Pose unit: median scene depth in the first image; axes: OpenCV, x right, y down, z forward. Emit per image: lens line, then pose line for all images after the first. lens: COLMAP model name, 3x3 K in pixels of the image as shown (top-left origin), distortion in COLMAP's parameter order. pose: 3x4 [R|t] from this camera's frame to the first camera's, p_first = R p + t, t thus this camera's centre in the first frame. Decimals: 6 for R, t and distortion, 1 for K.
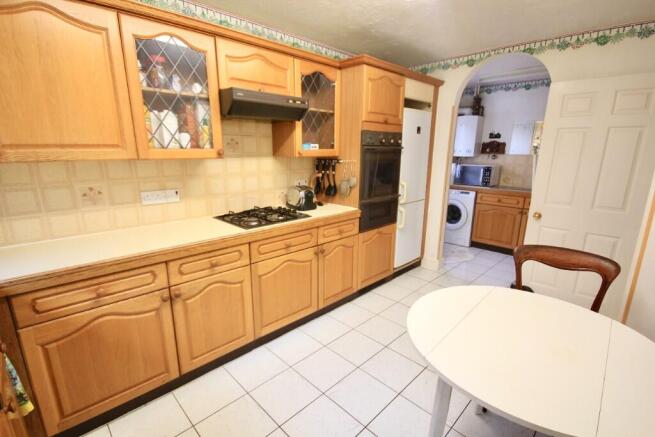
lens RADIAL K [[303.6, 0, 330.5], [0, 303.6, 217.9], [0, 0, 1]] dist [0.003717, 0.000741]
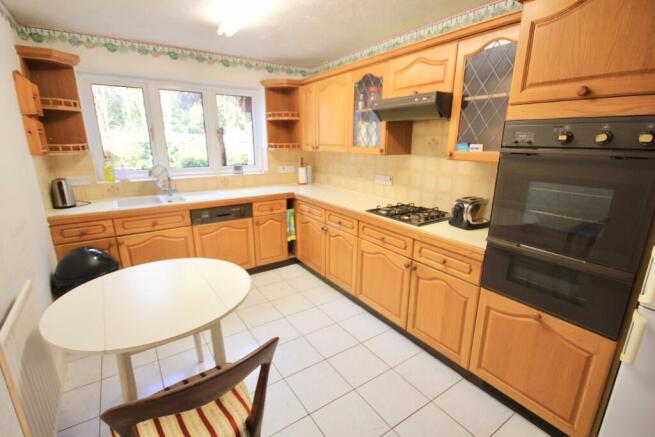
lens RADIAL K [[303.6, 0, 331.5], [0, 303.6, 223.8], [0, 0, 1]] dist [0.003717, 0.000741]
pose [[-0.174674, 0.248422, -0.952773, 0.441518], [-0.236117, 0.928846, 0.285471, -0.109249], [0.955896, 0.274830, -0.103588, 0.452638]]
